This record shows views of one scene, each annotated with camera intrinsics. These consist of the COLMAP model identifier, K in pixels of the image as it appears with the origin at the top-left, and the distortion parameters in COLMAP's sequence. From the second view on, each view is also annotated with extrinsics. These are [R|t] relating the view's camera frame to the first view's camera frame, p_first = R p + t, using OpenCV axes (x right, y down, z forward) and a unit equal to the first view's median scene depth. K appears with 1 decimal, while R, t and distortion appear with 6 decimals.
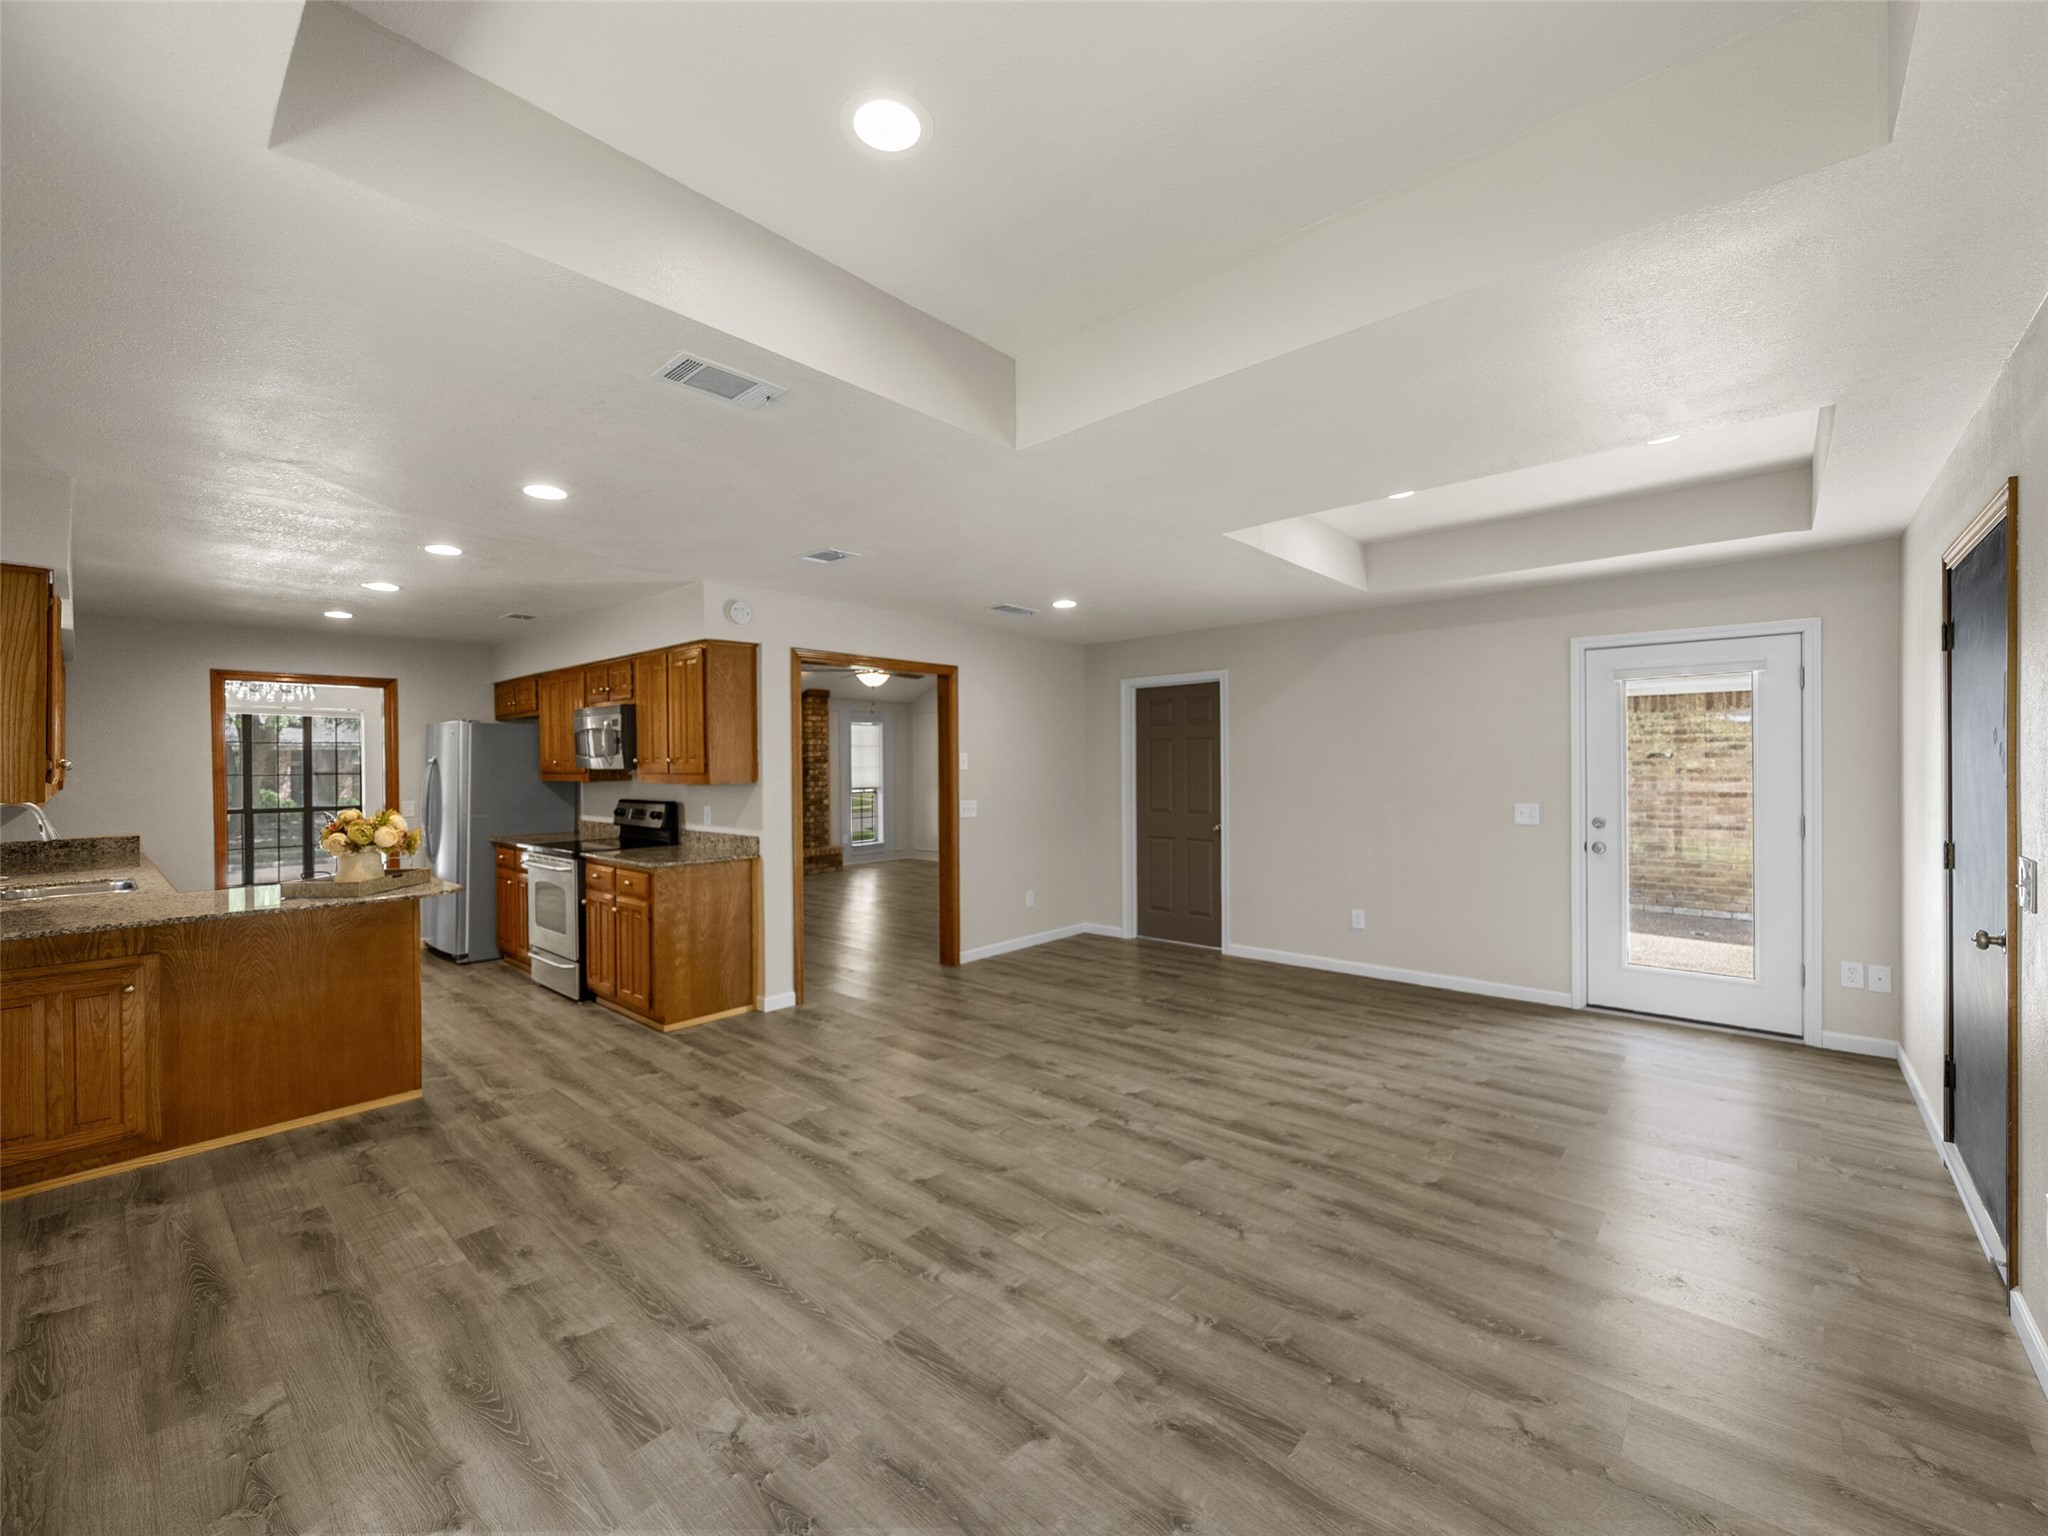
lens RADIAL K [[840.5, 0, 1010.7], [0, 840.5, 767.1], [0, 0, 1]] dist [-0.002687, -0.000233]
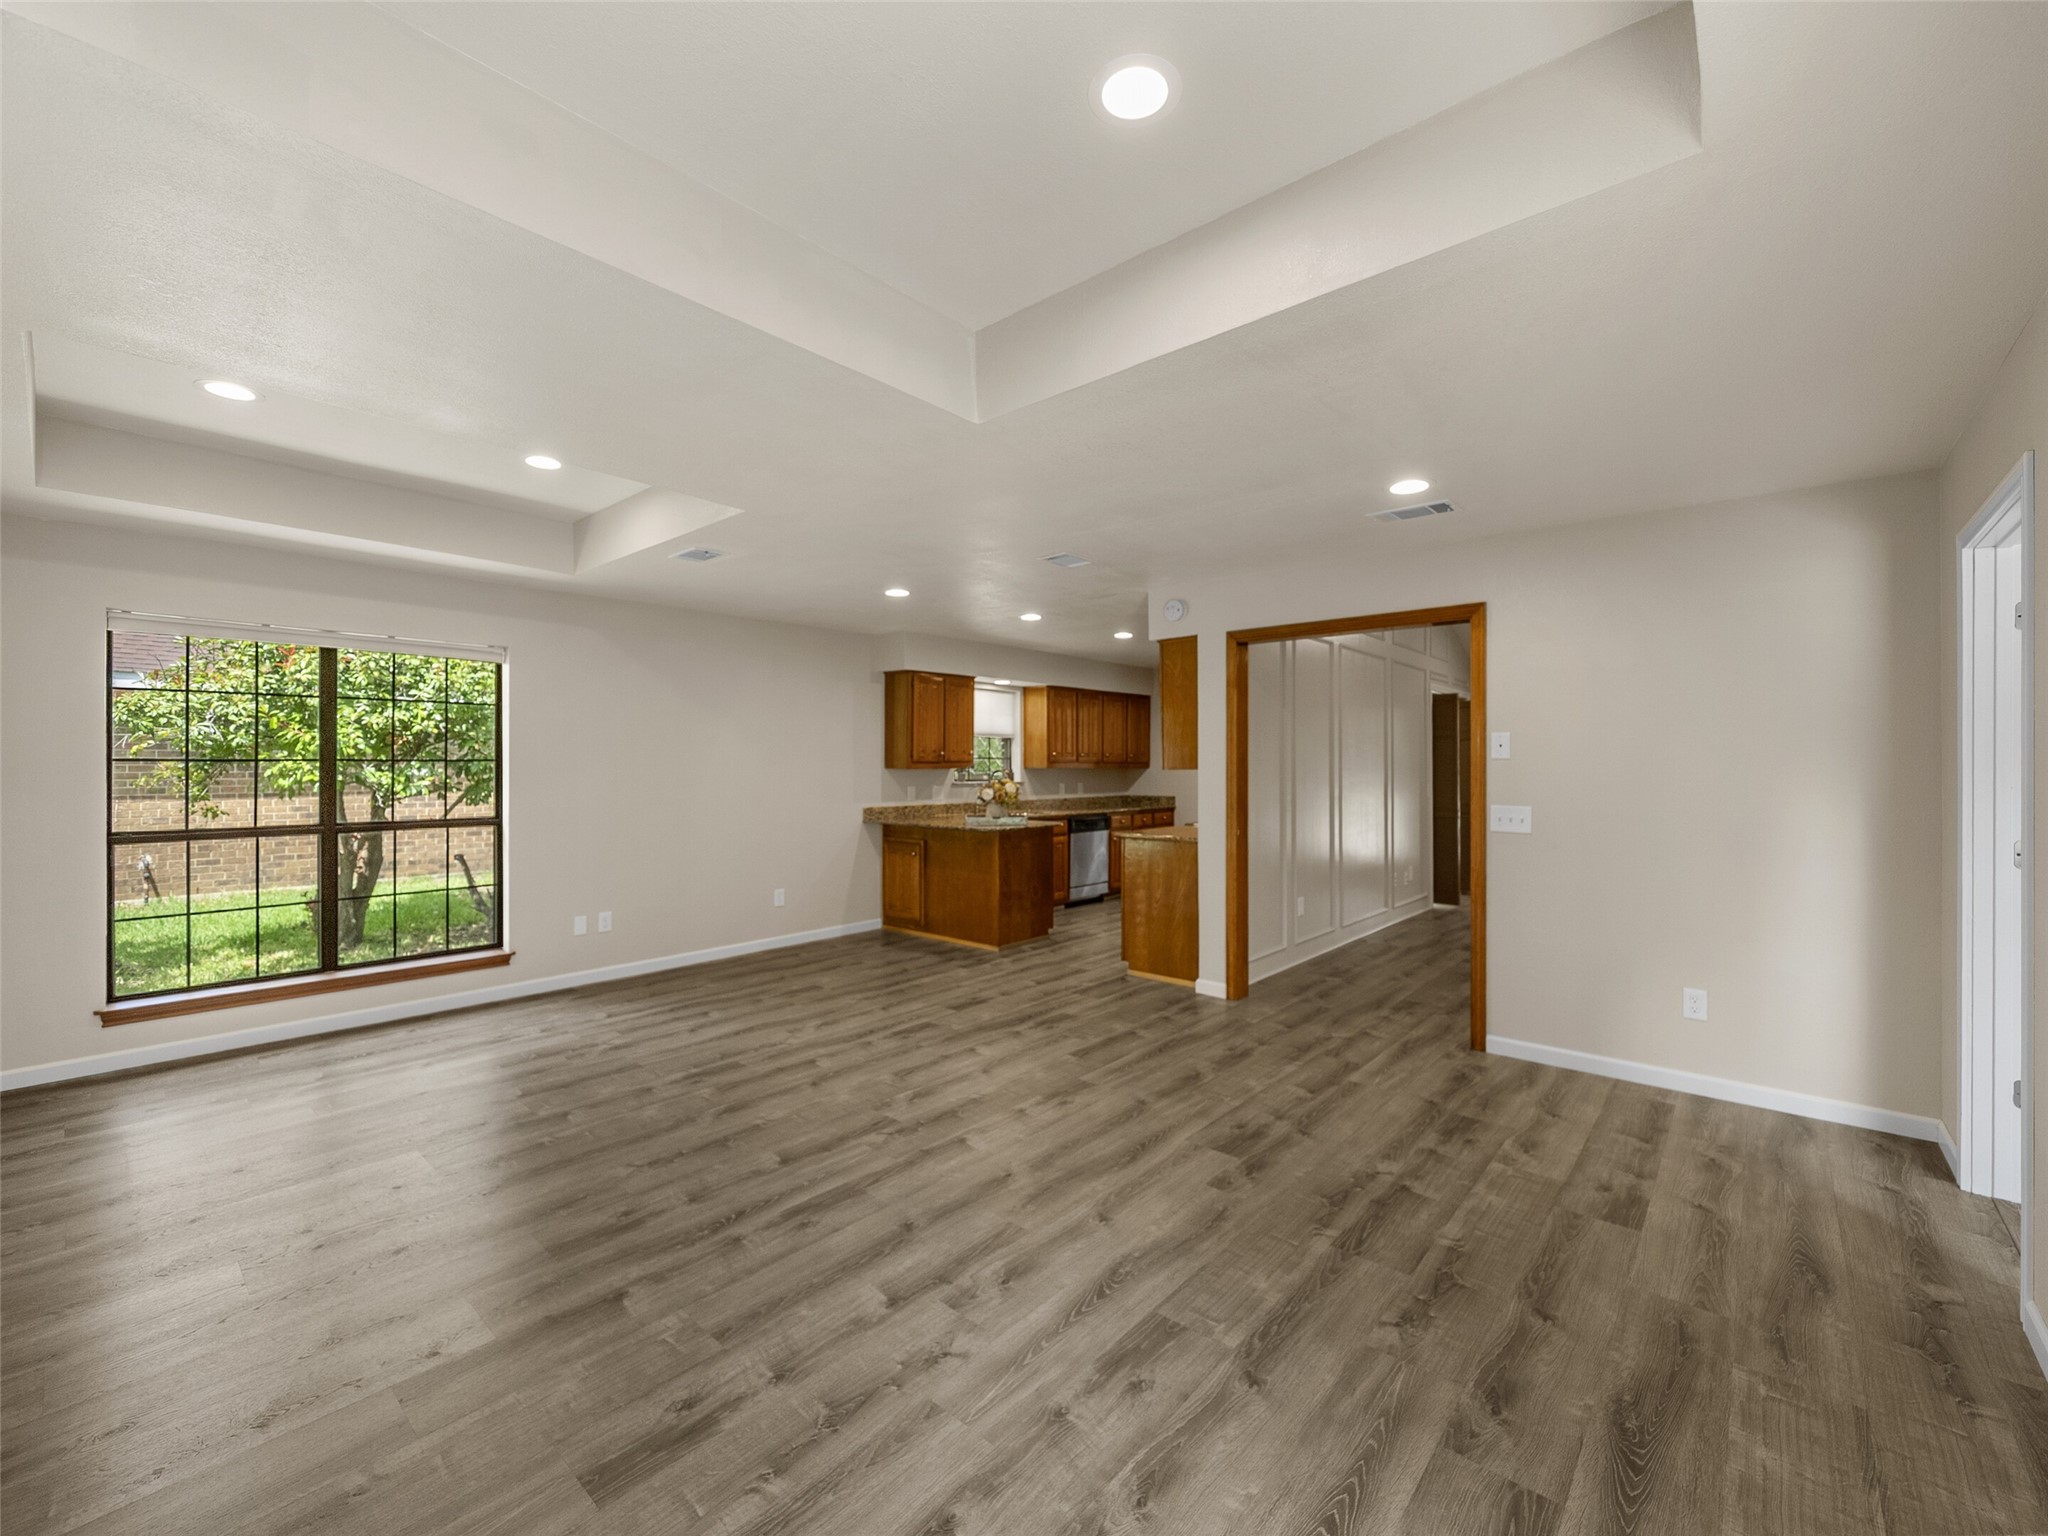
lens RADIAL K [[840.5, 0, 1038.2], [0, 840.5, 767.2], [0, 0, 1]] dist [-0.002687, -0.000233]
pose [[0.025049, 0.012096, -0.999613, 0.970524], [-0.003182, 0.999923, 0.012020, 0.006554], [0.999681, 0.002879, 0.025086, 1.043827]]
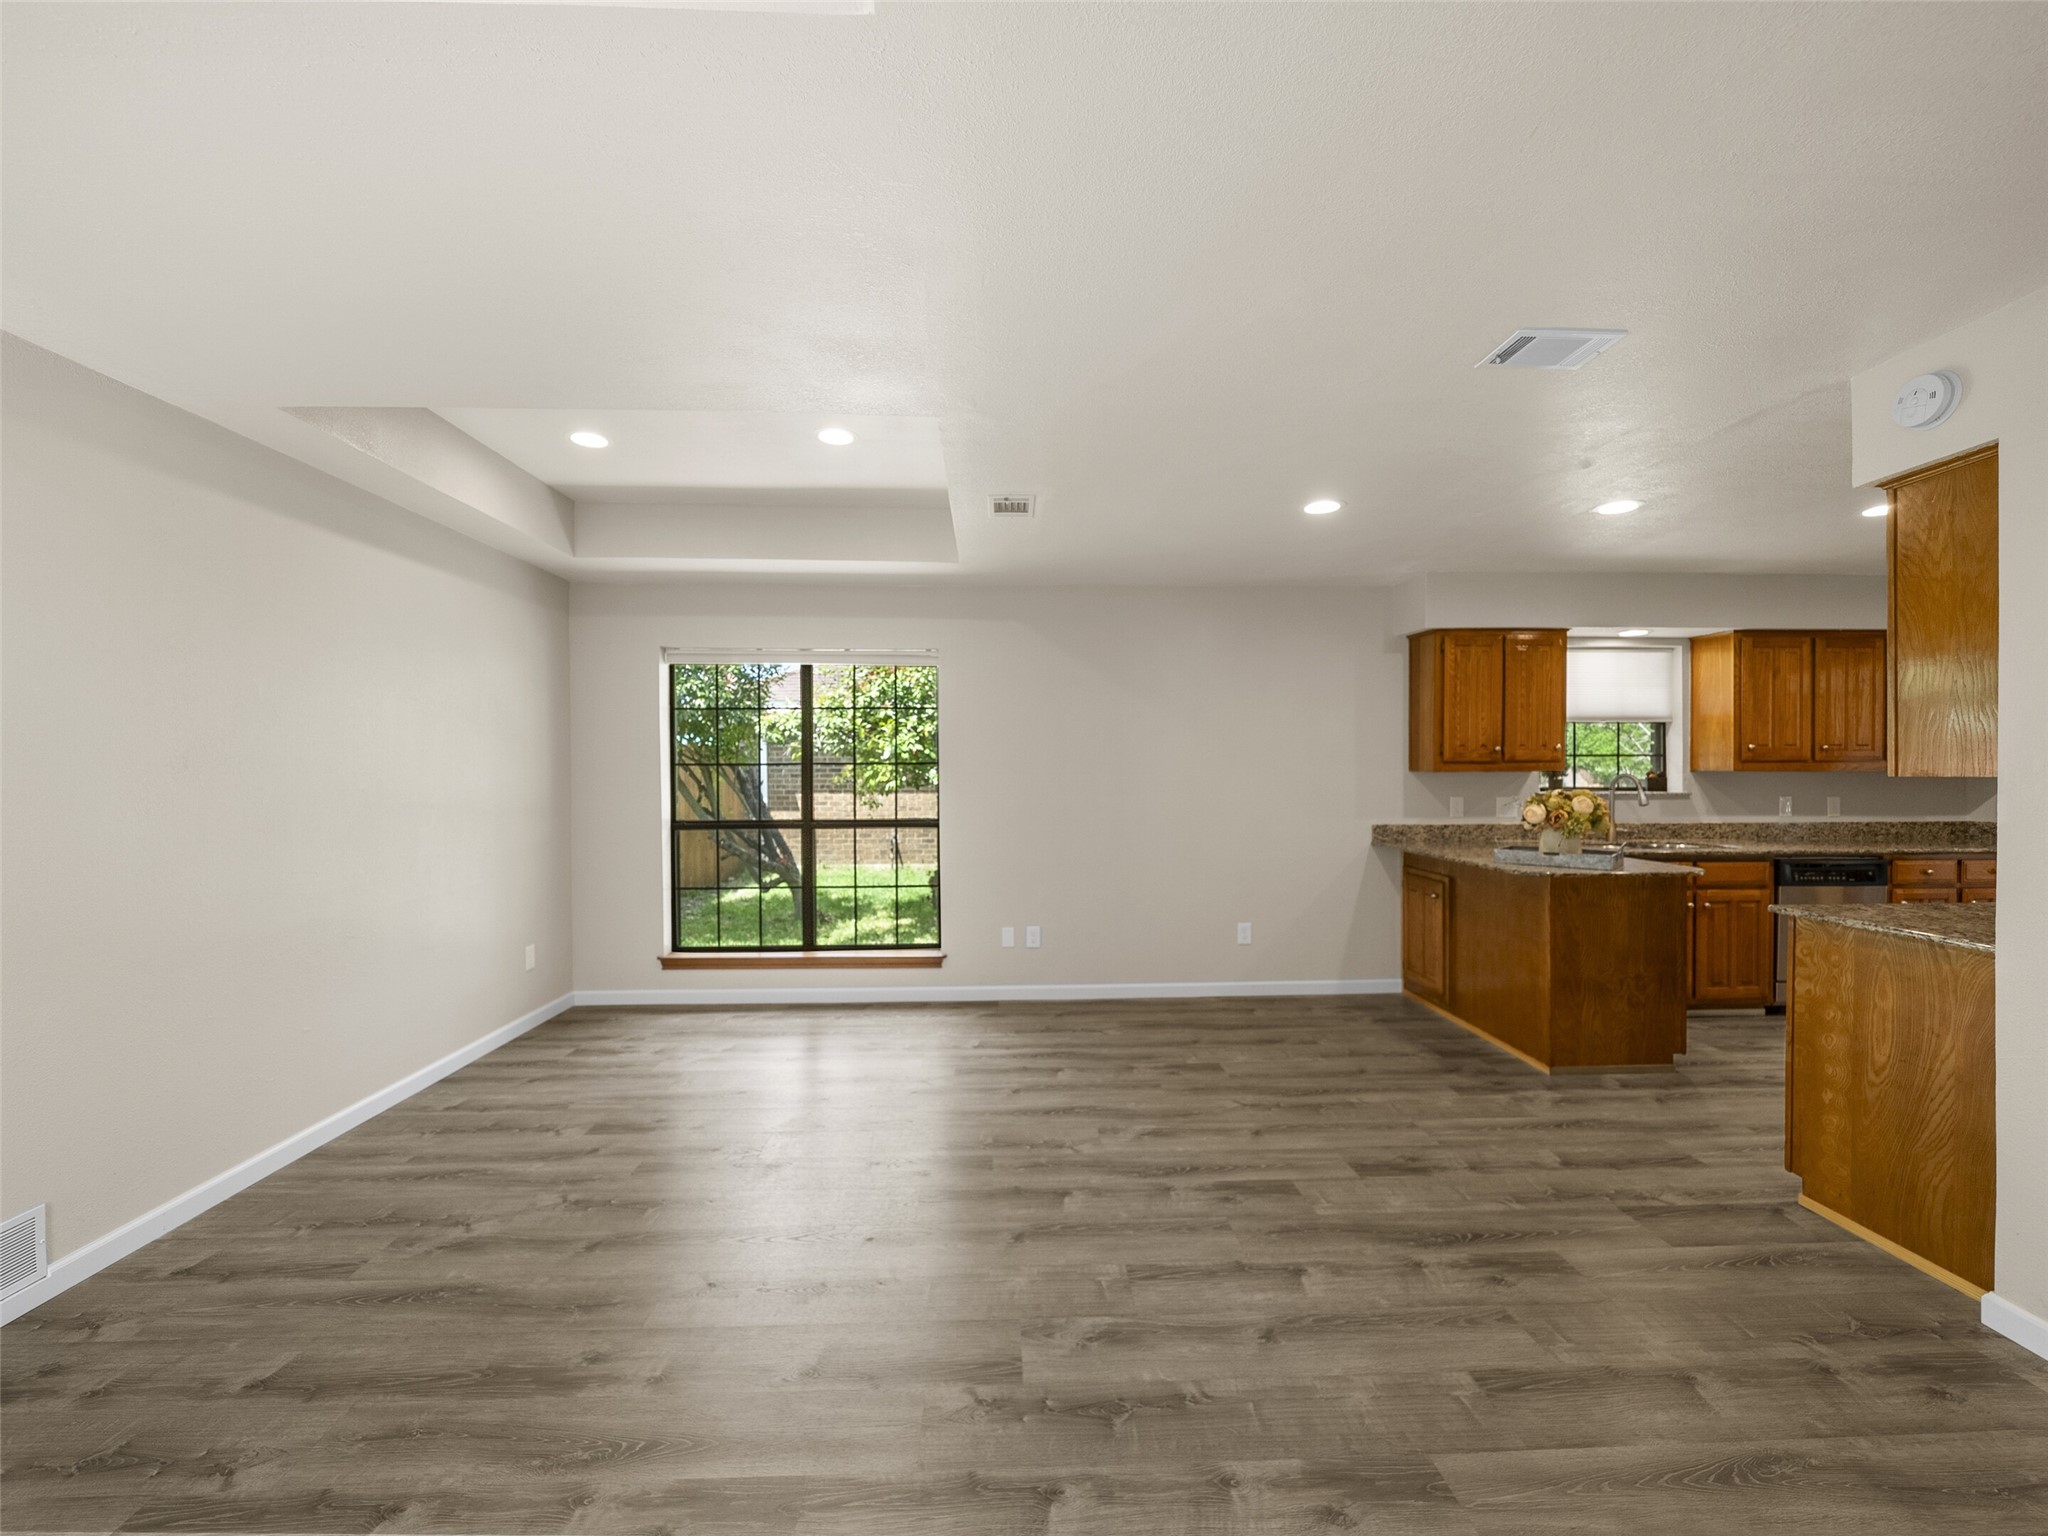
lens RADIAL K [[840.5, 0, 1029.8], [0, 840.5, 776.2], [0, 0, 1]] dist [-0.002687, -0.000233]
pose [[-0.710928, 0.018249, -0.703028, 0.443932], [0.007206, 0.999800, 0.018666, 0.011757], [0.703228, 0.008204, -0.710918, 1.283623]]
